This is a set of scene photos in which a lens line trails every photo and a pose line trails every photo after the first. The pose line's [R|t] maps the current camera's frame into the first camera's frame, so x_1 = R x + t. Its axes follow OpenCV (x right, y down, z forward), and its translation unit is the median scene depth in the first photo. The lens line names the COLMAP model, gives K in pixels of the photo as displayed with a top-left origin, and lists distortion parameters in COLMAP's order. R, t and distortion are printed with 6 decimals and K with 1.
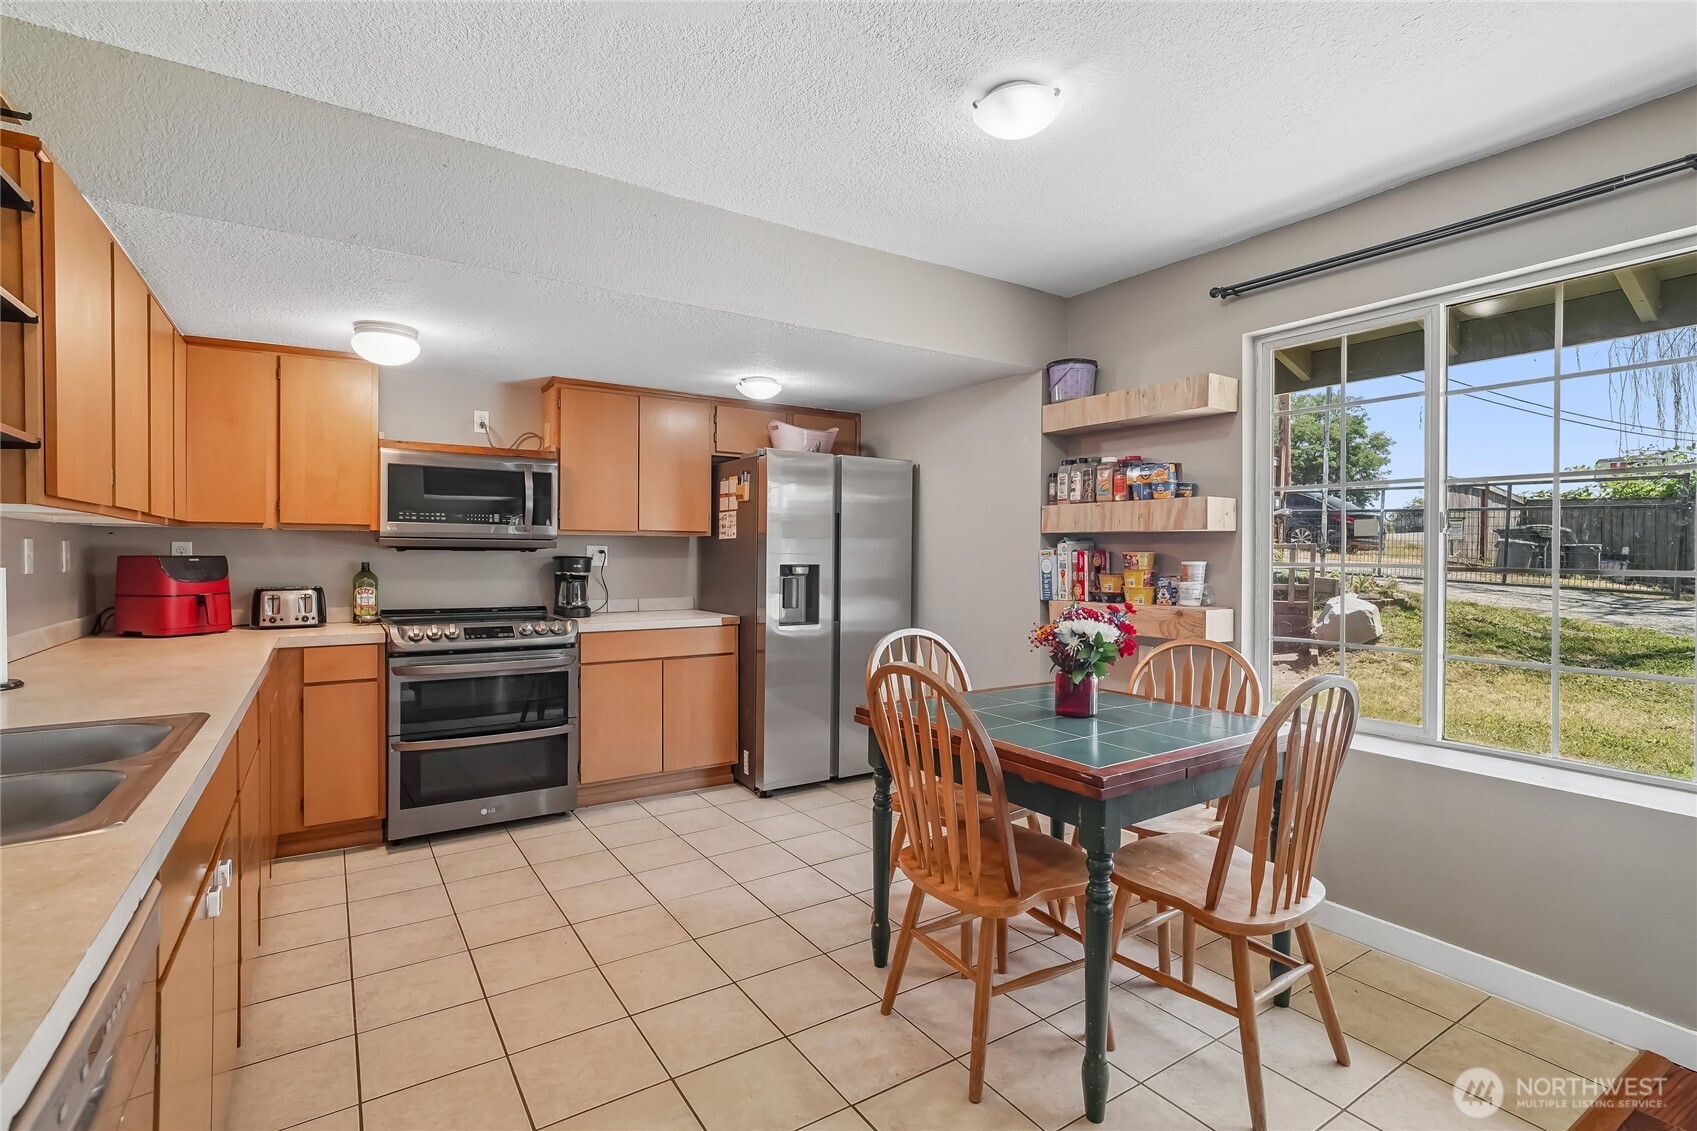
lens RADIAL K [[786.4, 0, 853.4], [0, 786.4, 561.0], [0, 0, 1]] dist [0.004983, 0.000331]
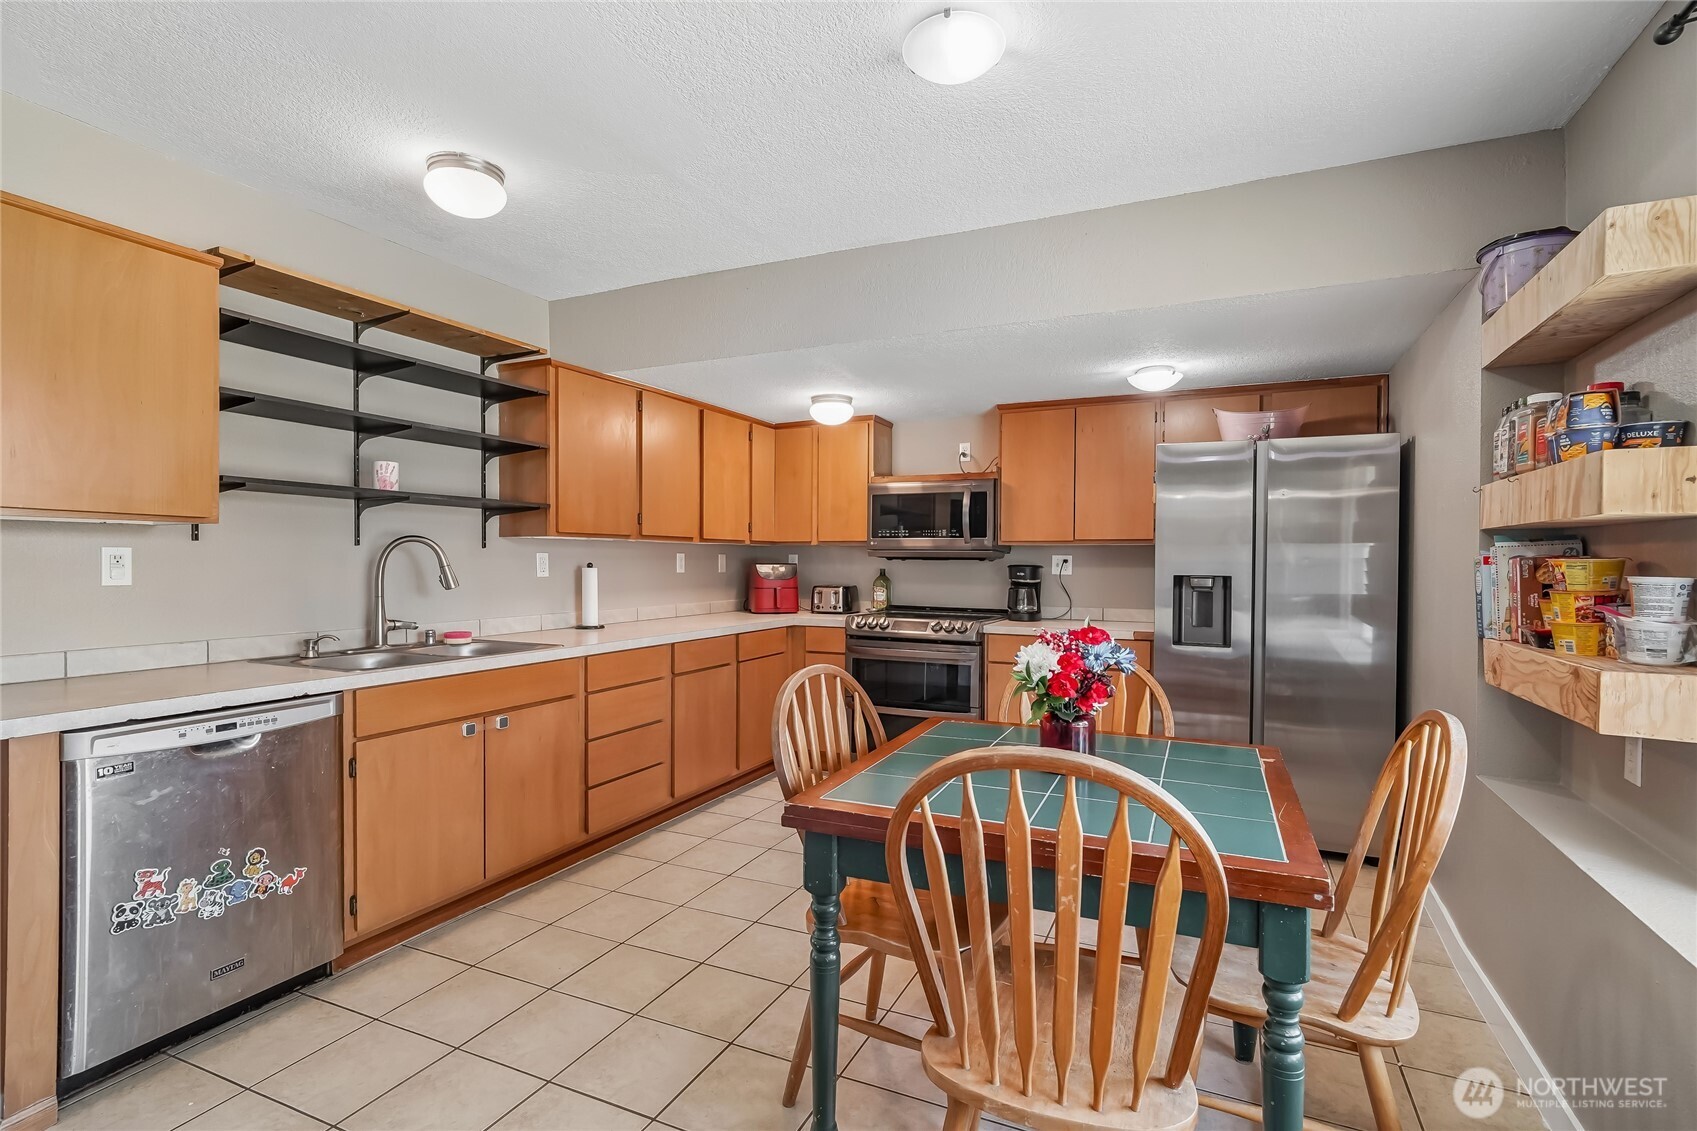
lens RADIAL K [[788.0, 0, 890.0], [0, 788.0, 571.2], [0, 0, 1]] dist [0.001042, 0.000074]
pose [[0.545374, 0.009059, -0.838144, 0.484475], [-0.010753, 0.999935, 0.003811, 0.000587], [0.838124, 0.006935, 0.545436, 0.260824]]
